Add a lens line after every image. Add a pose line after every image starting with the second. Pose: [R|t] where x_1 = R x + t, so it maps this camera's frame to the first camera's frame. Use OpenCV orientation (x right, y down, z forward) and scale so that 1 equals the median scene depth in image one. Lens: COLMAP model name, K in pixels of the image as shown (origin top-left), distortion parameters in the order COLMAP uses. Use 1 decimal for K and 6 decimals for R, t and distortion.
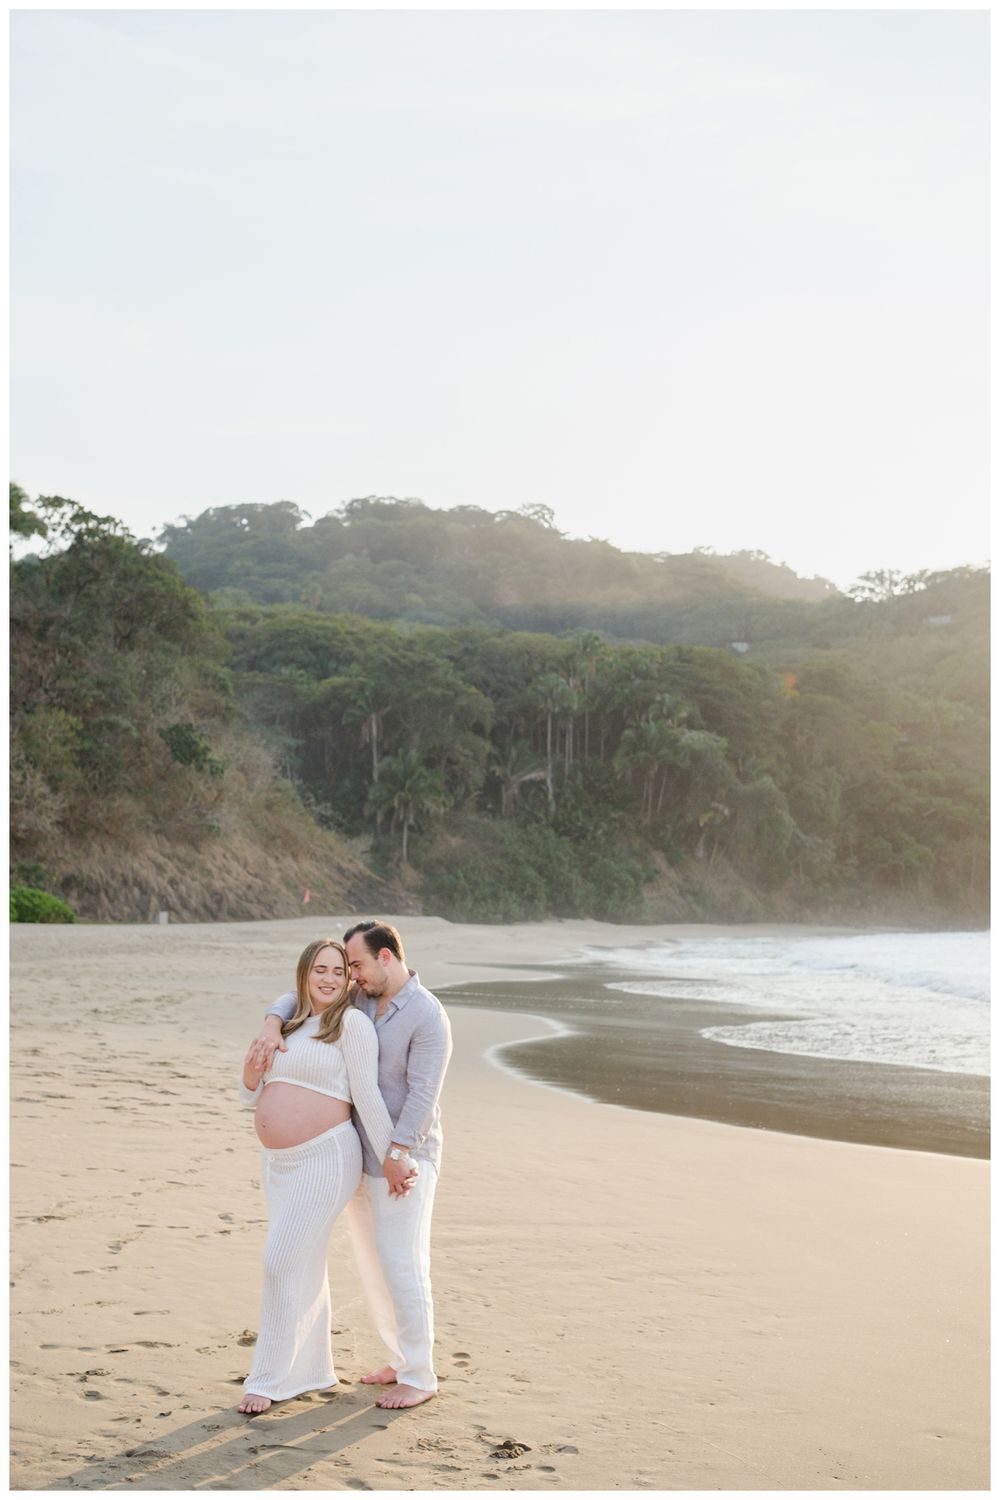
lens RADIAL K [[1651.5, 0, 443.6], [0, 1651.5, 753.3], [0, 0, 1]] dist [0.007146, 0.009086]
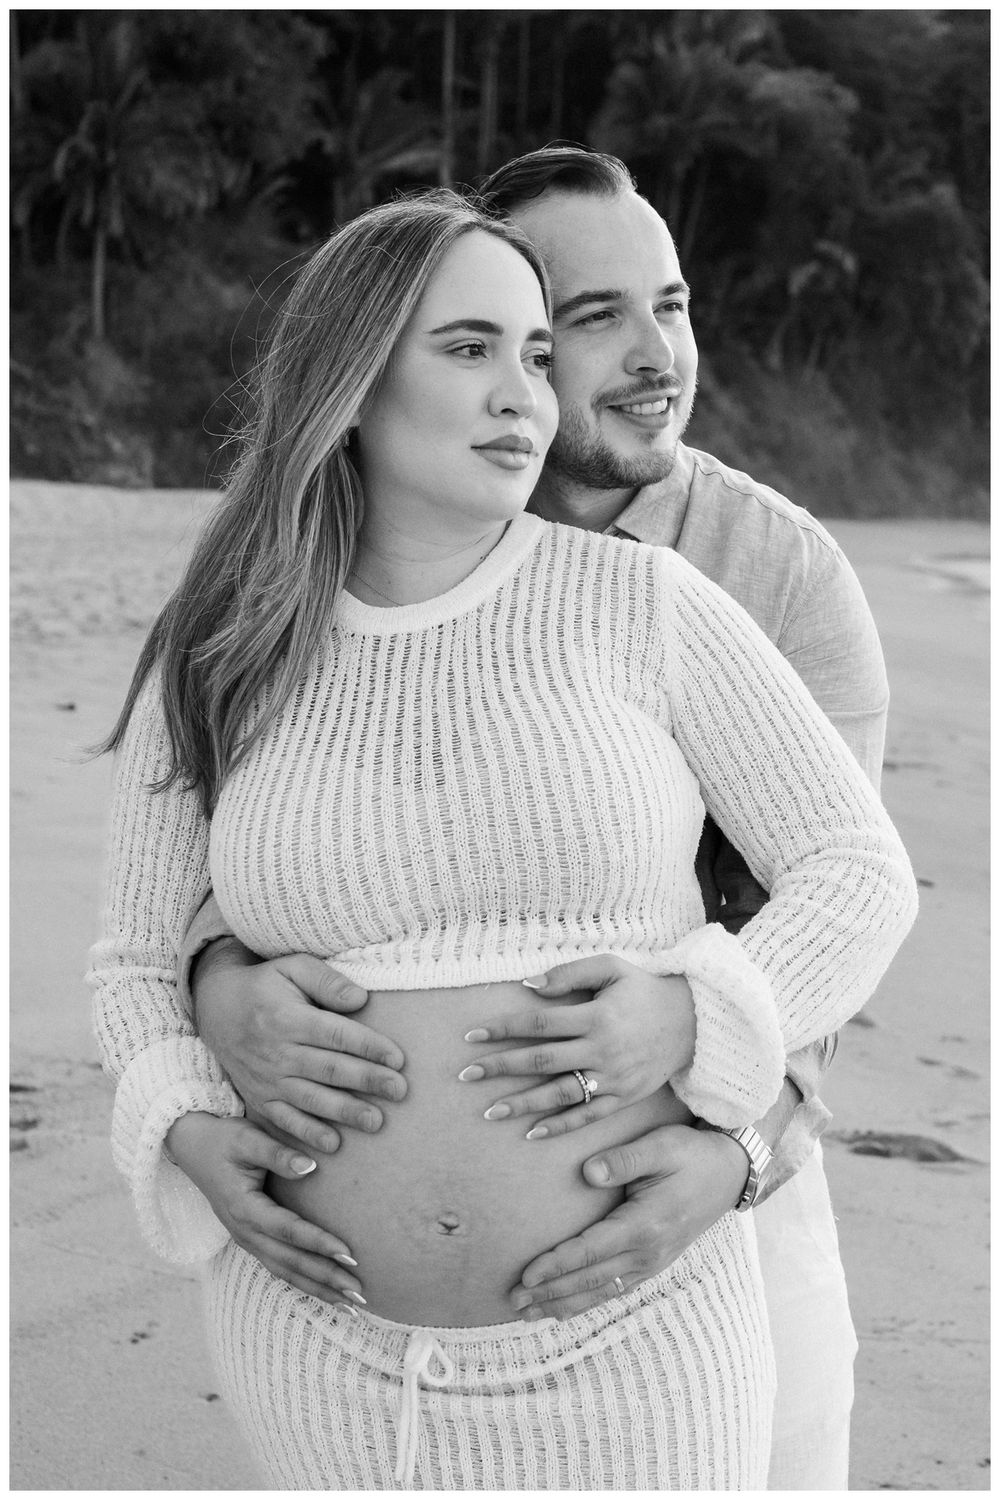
lens RADIAL K [[2395.5, 0, 596.5], [0, 2395.5, 749.5], [0, 0, 1]] dist [-0.003660, 0.009110]
pose [[0.983673, -0.004534, 0.179907, -0.008969], [-0.031553, 0.979852, 0.197215, 0.038969], [-0.177176, -0.199672, 0.963711, 0.379474]]
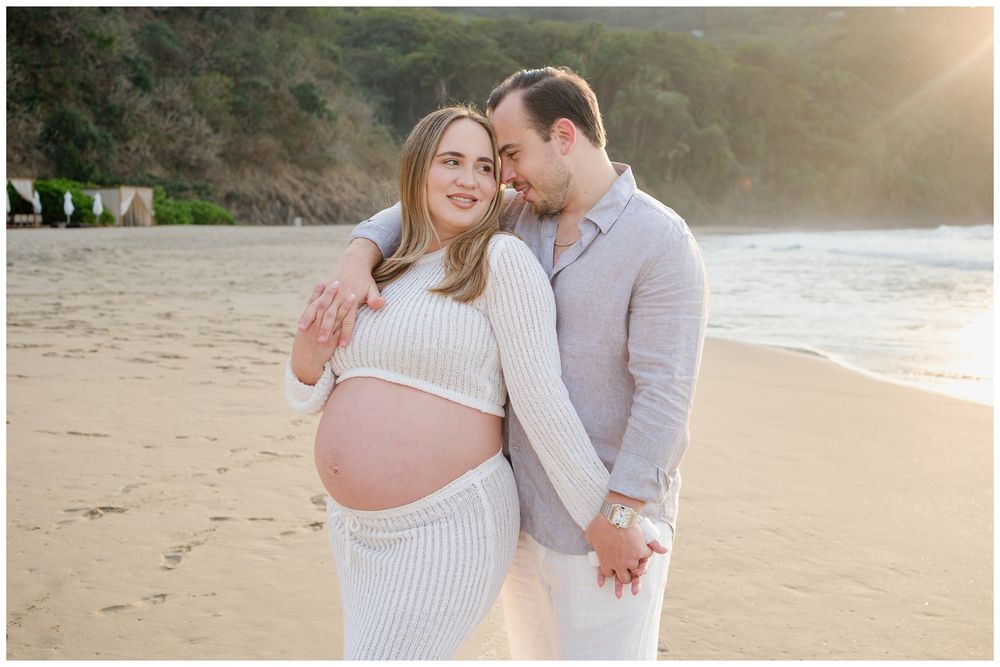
lens RADIAL K [[1107.0, 0, 523.3], [0, 1107.0, 332.3], [0, 0, 1]] dist [0.020243, 0.027753]
pose [[0.999562, -0.007892, 0.028523, -0.001709], [0.002176, 0.980781, 0.195101, 0.003400], [-0.029515, -0.194954, 0.980368, 0.018978]]
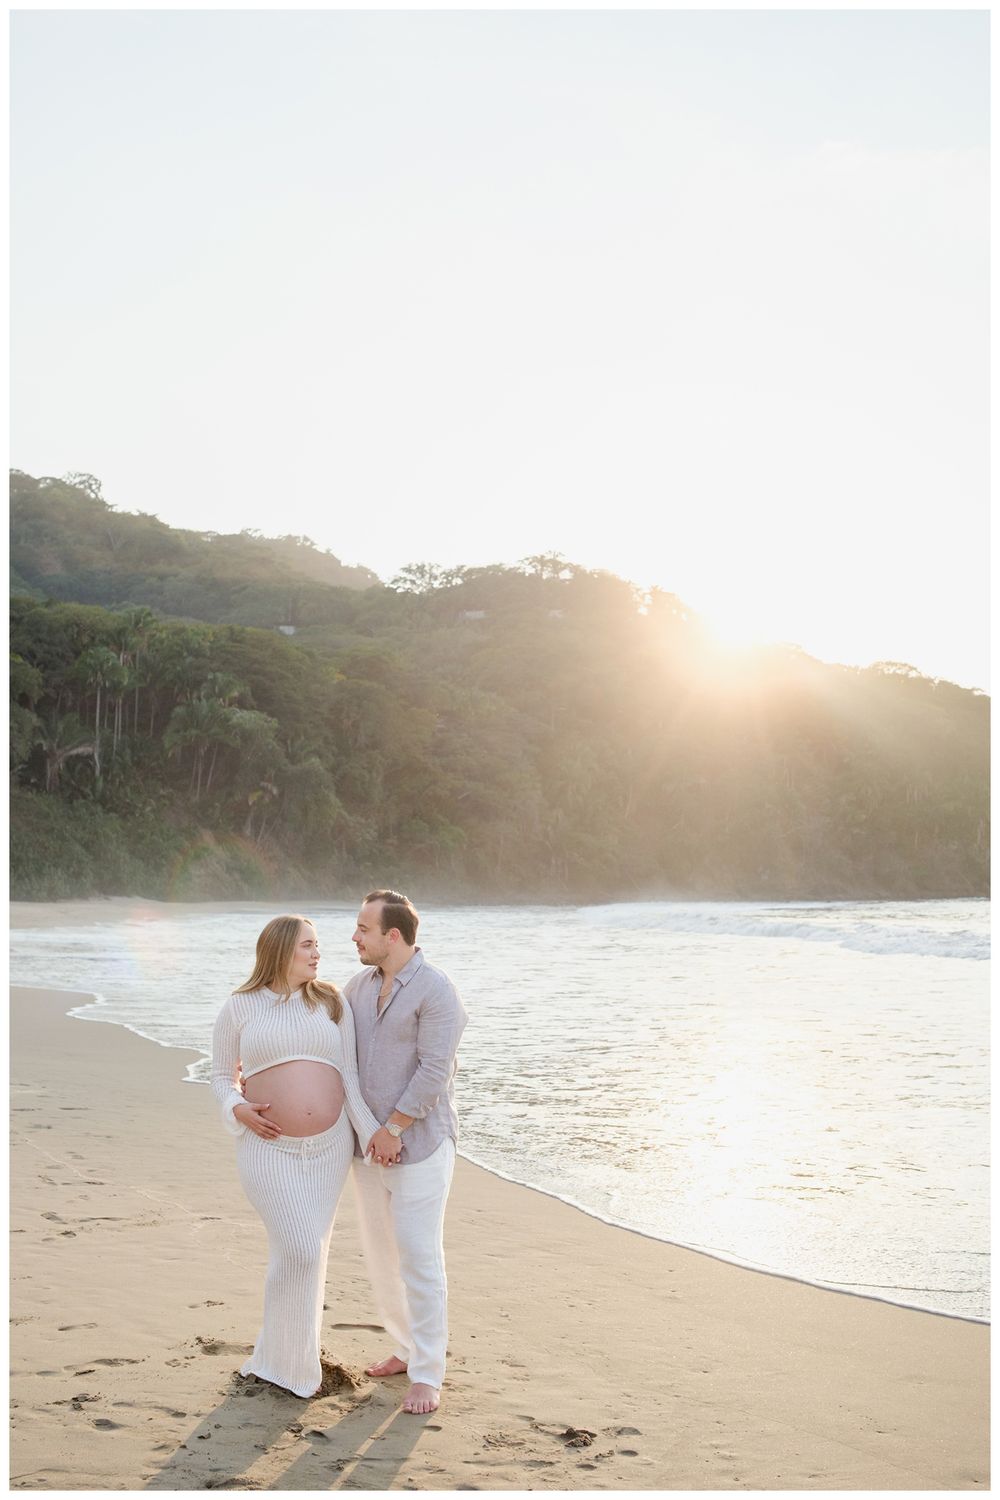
lens RADIAL K [[1627.1, 0, 500.1], [0, 1627.1, 769.6], [0, 0, 1]] dist [0.016307, -0.005650]
pose [[0.950586, 0.024452, 0.309497, -0.007823], [-0.031357, 0.999358, 0.017355, 0.000396], [-0.308874, -0.026202, 0.950742, 0.002970]]
